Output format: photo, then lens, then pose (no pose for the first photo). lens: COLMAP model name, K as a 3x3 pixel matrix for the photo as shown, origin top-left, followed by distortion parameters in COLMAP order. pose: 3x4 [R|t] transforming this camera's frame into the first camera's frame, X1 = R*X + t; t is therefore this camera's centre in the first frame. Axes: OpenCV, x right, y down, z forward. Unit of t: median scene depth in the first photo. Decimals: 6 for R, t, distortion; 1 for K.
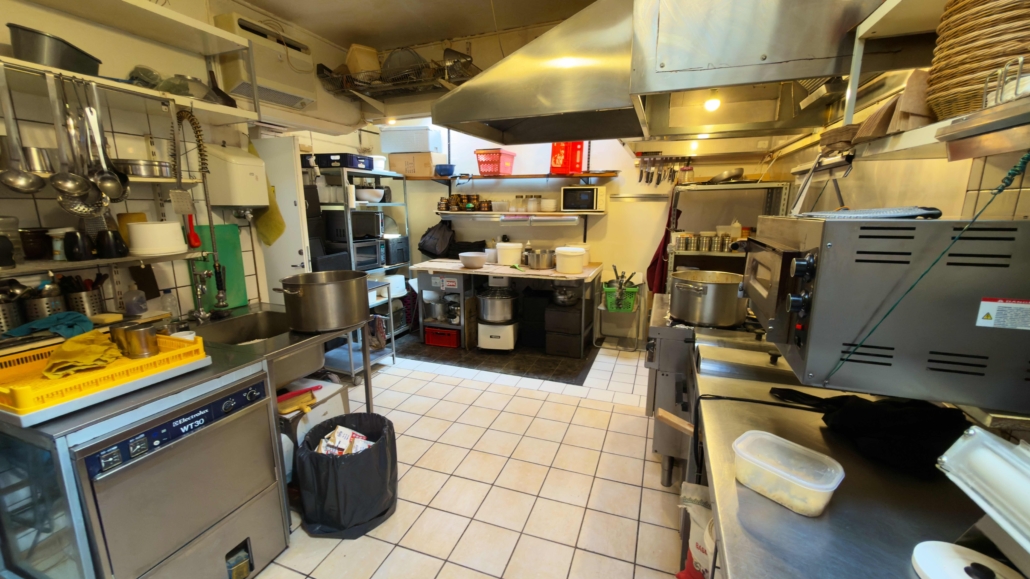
lens RADIAL K [[412.8, 0, 513.2], [0, 412.8, 287.5], [0, 0, 1]] dist [-0.001502, 0.000732]
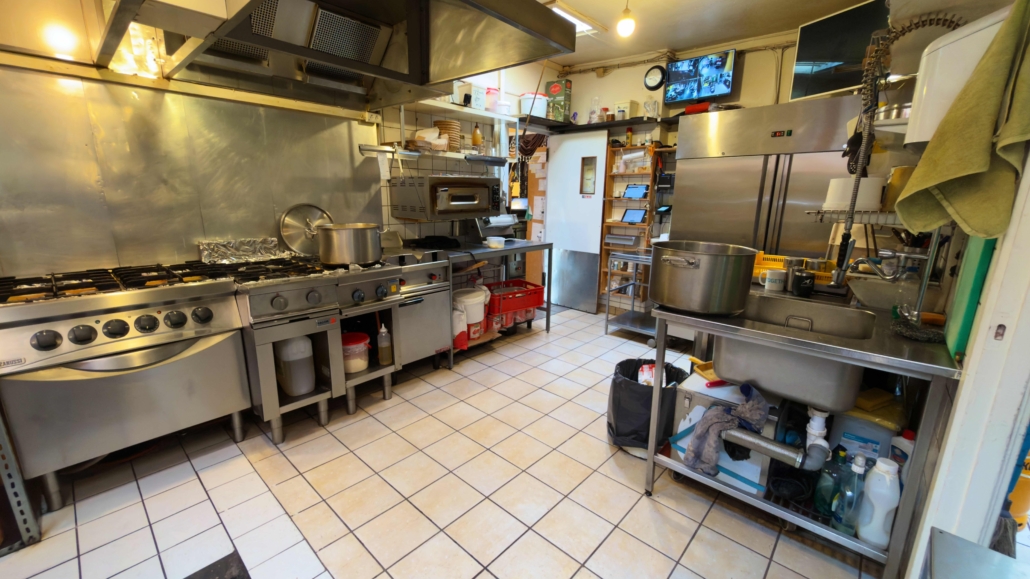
lens RADIAL K [[412.8, 0, 515.0], [0, 412.8, 288.4], [0, 0, 1]] dist [-0.001502, 0.000732]
pose [[-0.925378, -0.091746, 0.367776, -0.396382], [0.067390, 0.914987, 0.397816, -0.285983], [-0.373008, 0.392915, -0.840525, 1.754934]]
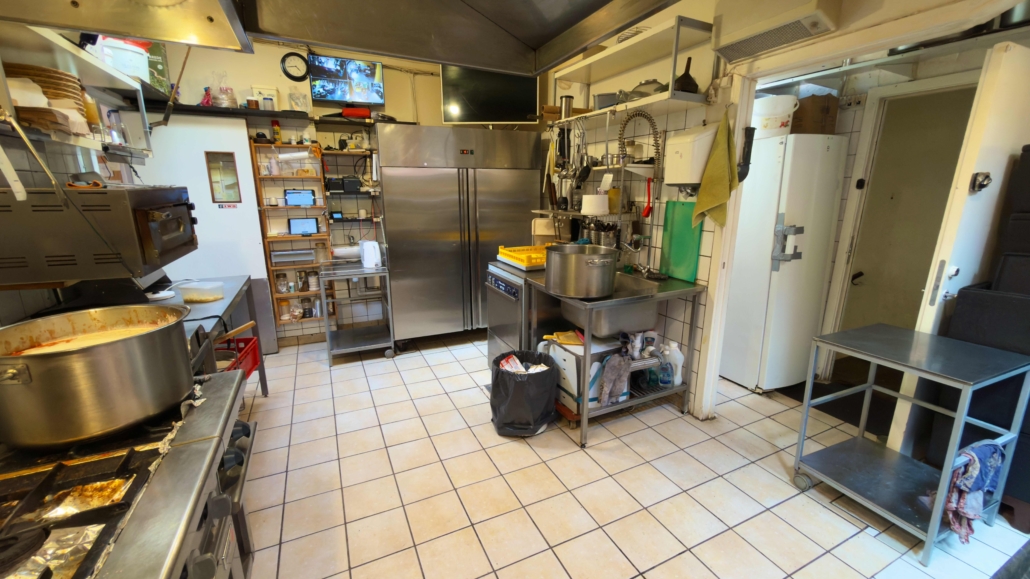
lens RADIAL K [[412.8, 0, 516.1], [0, 412.8, 287.9], [0, 0, 1]] dist [-0.001502, 0.000732]
pose [[-0.697145, 0.170840, -0.696278, 0.419175], [-0.142207, 0.918944, 0.367857, -0.292518], [0.702685, 0.355465, -0.616343, 1.499471]]
